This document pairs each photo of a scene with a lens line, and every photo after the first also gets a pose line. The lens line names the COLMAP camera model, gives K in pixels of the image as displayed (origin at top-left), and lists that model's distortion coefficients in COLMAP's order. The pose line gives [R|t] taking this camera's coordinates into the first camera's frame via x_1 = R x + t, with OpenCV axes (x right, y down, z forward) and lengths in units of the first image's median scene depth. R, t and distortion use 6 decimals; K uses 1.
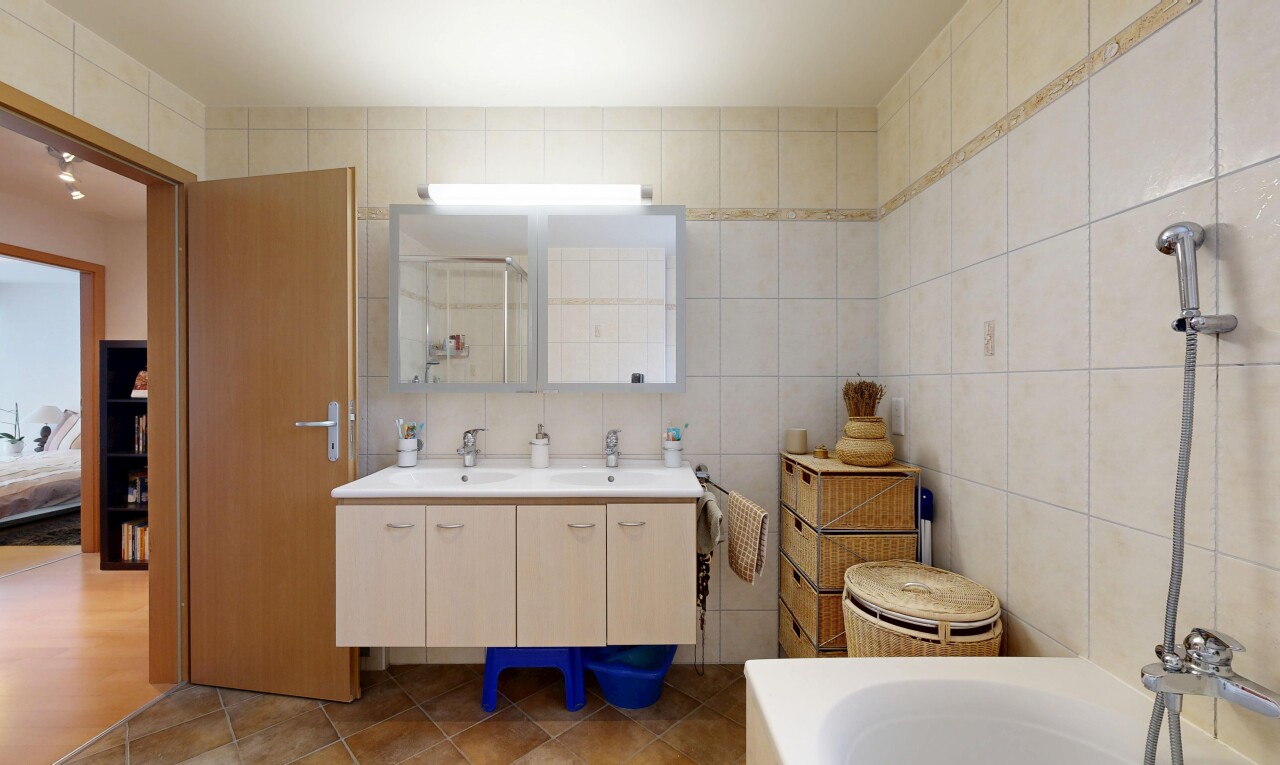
lens RADIAL K [[497.3, 0, 640.2], [0, 497.3, 384.5], [0, 0, 1]] dist [-0.000853, -0.000229]
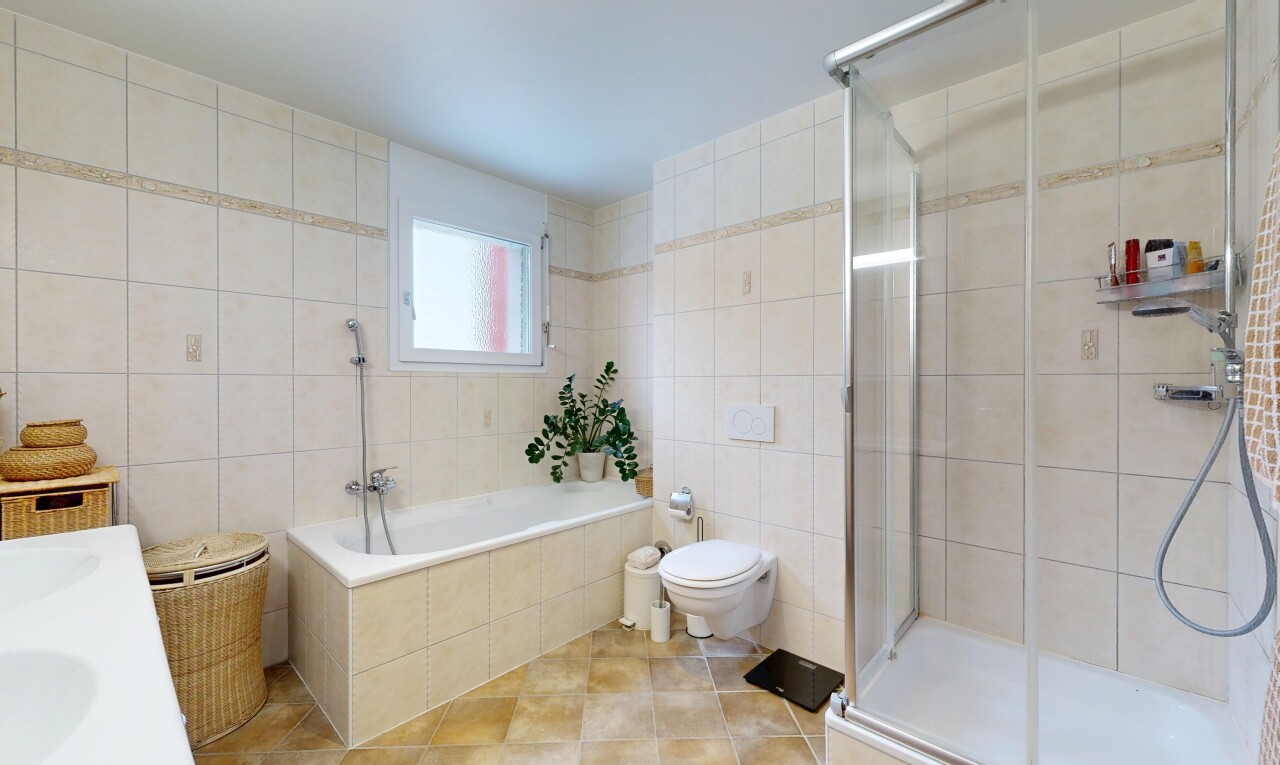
lens RADIAL K [[497.3, 0, 639.3], [0, 497.3, 384.2], [0, 0, 1]] dist [-0.000853, -0.000229]
pose [[-0.731486, -0.002306, 0.681852, -1.089490], [-0.000238, 0.999995, 0.003127, -0.001765], [-0.681856, 0.002126, -0.731483, 1.192149]]
